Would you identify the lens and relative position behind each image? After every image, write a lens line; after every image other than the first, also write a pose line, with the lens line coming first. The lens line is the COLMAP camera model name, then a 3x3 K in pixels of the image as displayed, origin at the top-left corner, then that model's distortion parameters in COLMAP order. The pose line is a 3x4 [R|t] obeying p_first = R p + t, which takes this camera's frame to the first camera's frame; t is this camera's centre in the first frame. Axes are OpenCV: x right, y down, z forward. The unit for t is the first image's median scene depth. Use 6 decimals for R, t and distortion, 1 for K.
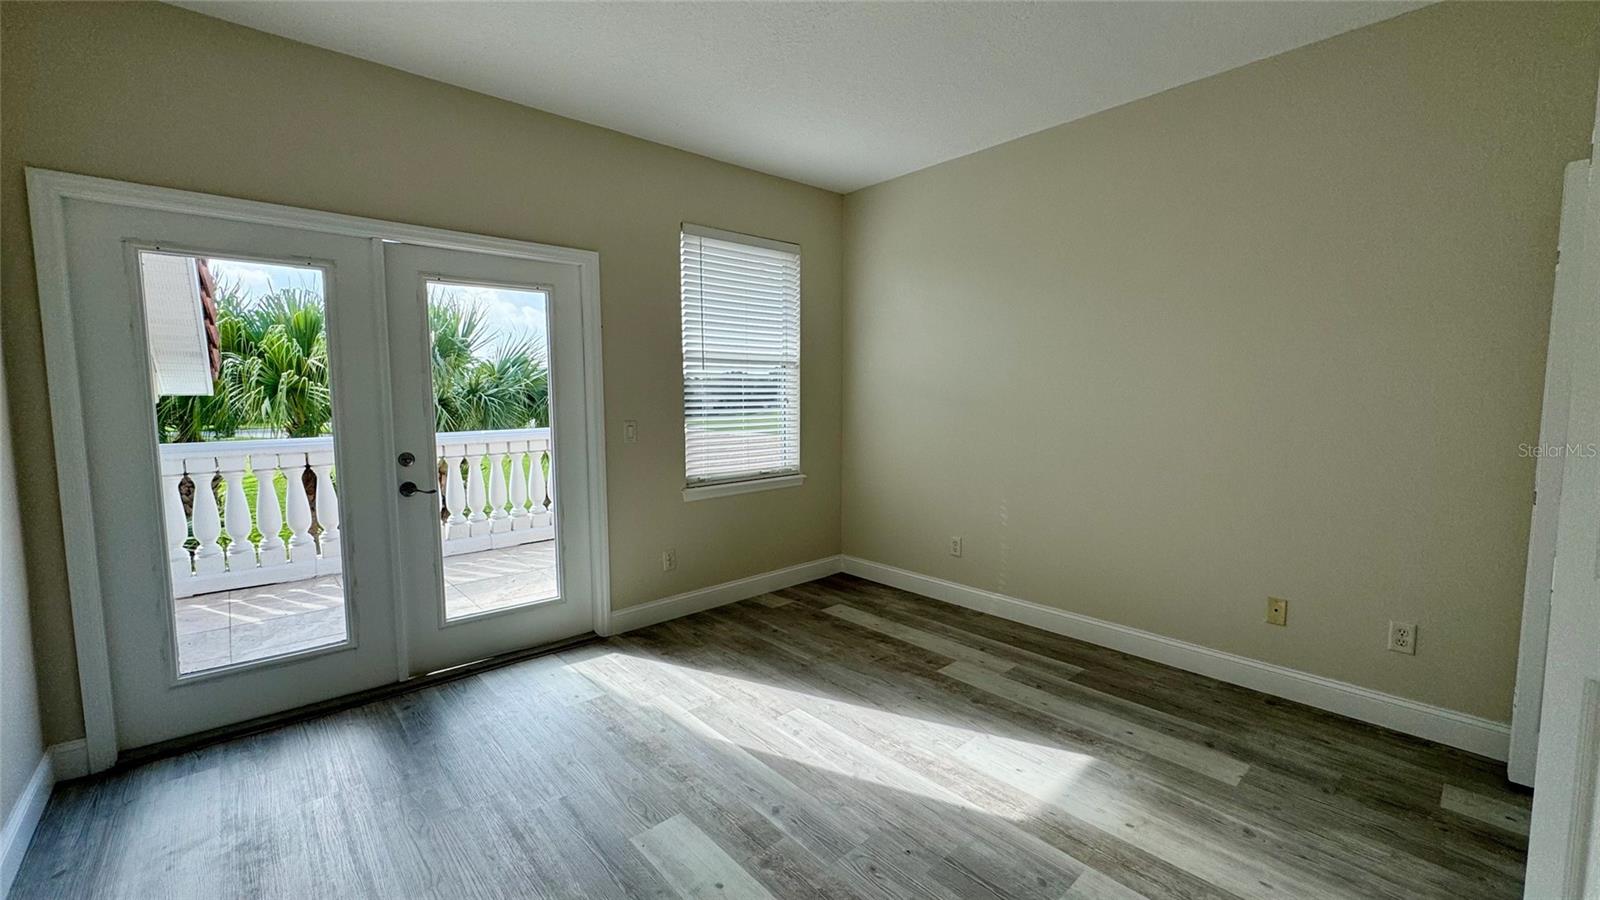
lens RADIAL K [[641.0, 0, 800.0], [0, 641.0, 450.0], [0, 0, 1]] dist [-0.000991, 0.000194]
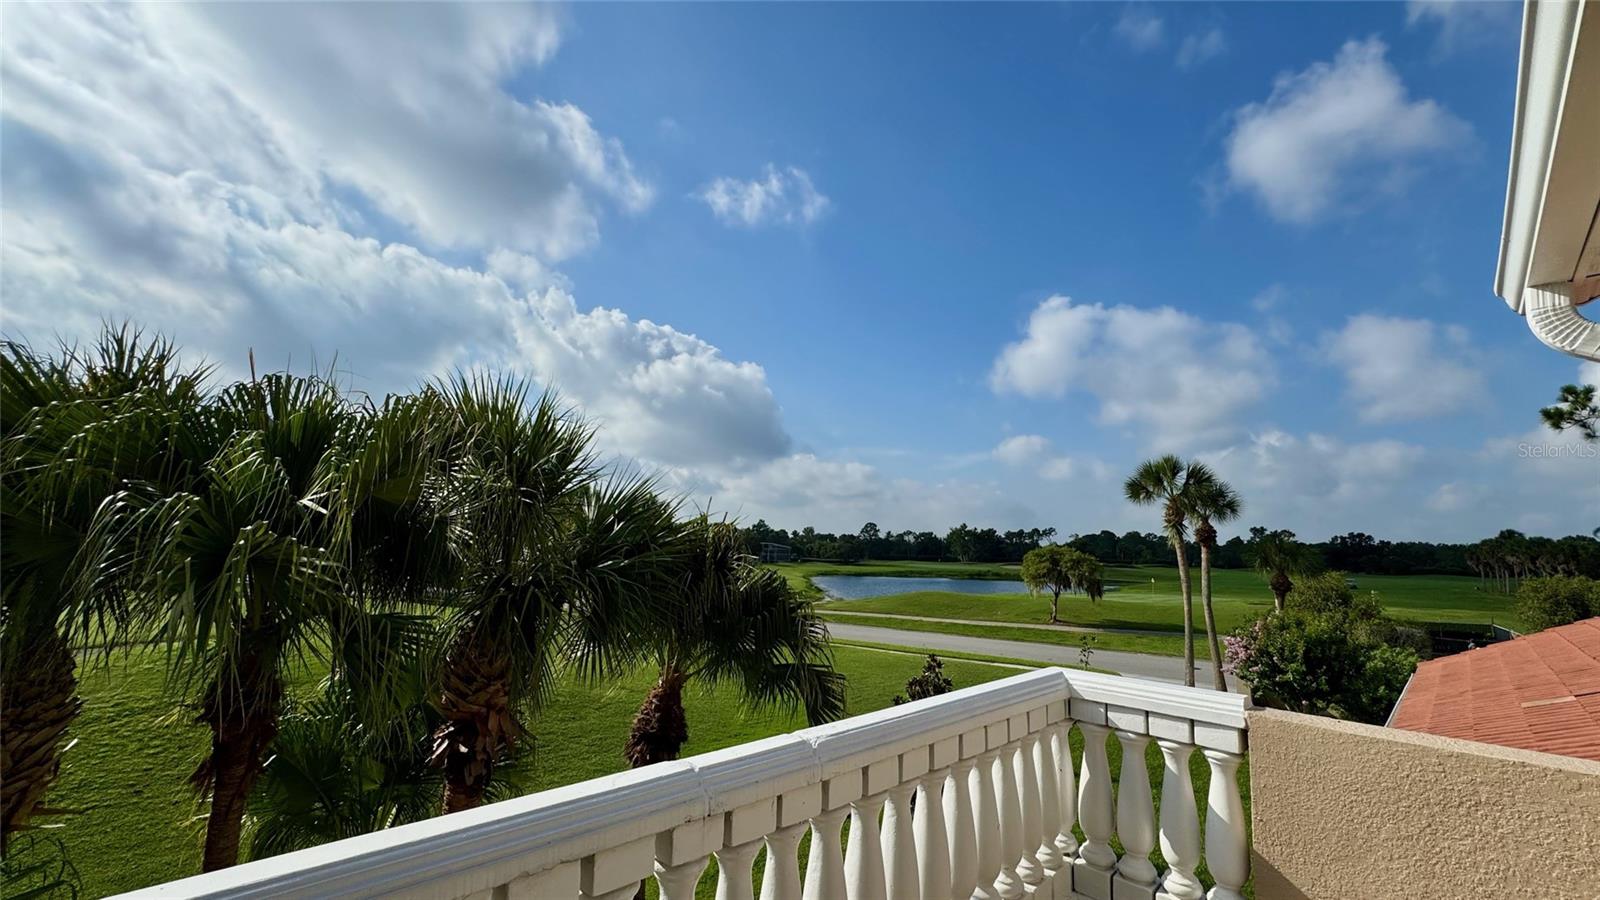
lens RADIAL K [[641.0, 0, 800.0], [0, 641.0, 450.0], [0, 0, 1]] dist [-0.000991, 0.000194]
pose [[0.998786, 0.011759, 0.047836, -0.428262], [0.000145, 0.970384, -0.241569, -0.061740], [-0.049260, 0.241283, 0.969204, 0.519667]]
